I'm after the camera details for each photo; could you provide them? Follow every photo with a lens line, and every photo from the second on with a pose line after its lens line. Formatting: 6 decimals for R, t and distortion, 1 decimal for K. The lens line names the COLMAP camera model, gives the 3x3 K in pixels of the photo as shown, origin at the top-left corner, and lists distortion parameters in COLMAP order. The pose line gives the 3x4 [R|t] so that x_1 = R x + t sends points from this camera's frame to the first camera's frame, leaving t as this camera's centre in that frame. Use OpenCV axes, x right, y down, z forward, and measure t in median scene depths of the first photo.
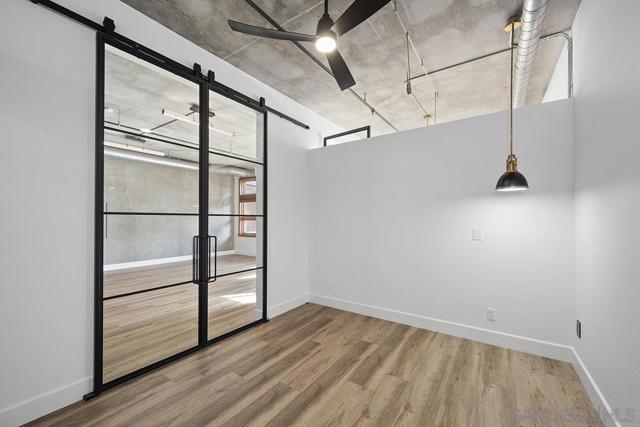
lens RADIAL K [[256.2, 0, 320.0], [0, 256.2, 213.5], [0, 0, 1]] dist [0.001818, 0.000071]
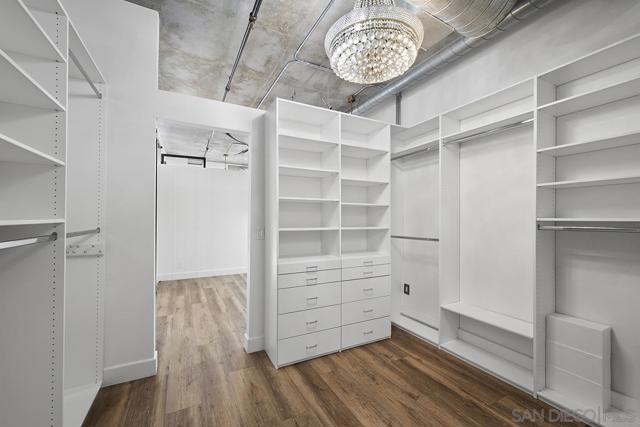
lens RADIAL K [[251.7, 0, 320.8], [0, 251.7, 214.7], [0, 0, 1]] dist [0.000524, 0.000102]
pose [[0.450820, 0.012775, 0.892523, -1.573820], [-0.023768, 0.999715, -0.002304, -0.021483], [-0.892298, -0.020174, 0.450995, -0.591988]]
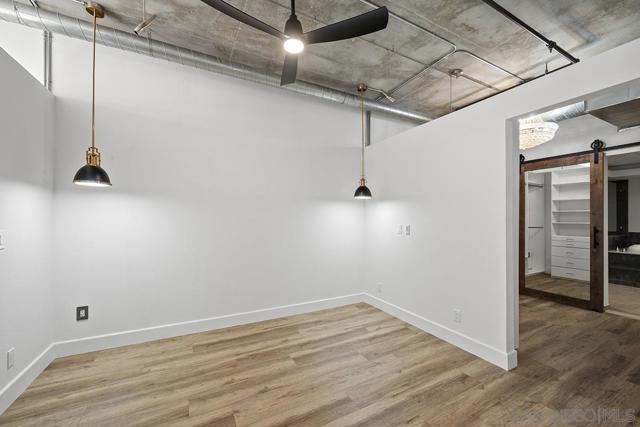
lens RADIAL K [[251.7, 0, 320.8], [0, 251.7, 214.7], [0, 0, 1]] dist [0.000524, 0.000102]
pose [[-0.881733, 0.003540, 0.471736, -0.460809], [-0.011659, 0.999503, -0.029291, 0.035255], [-0.471605, -0.031327, -0.881253, 1.546280]]
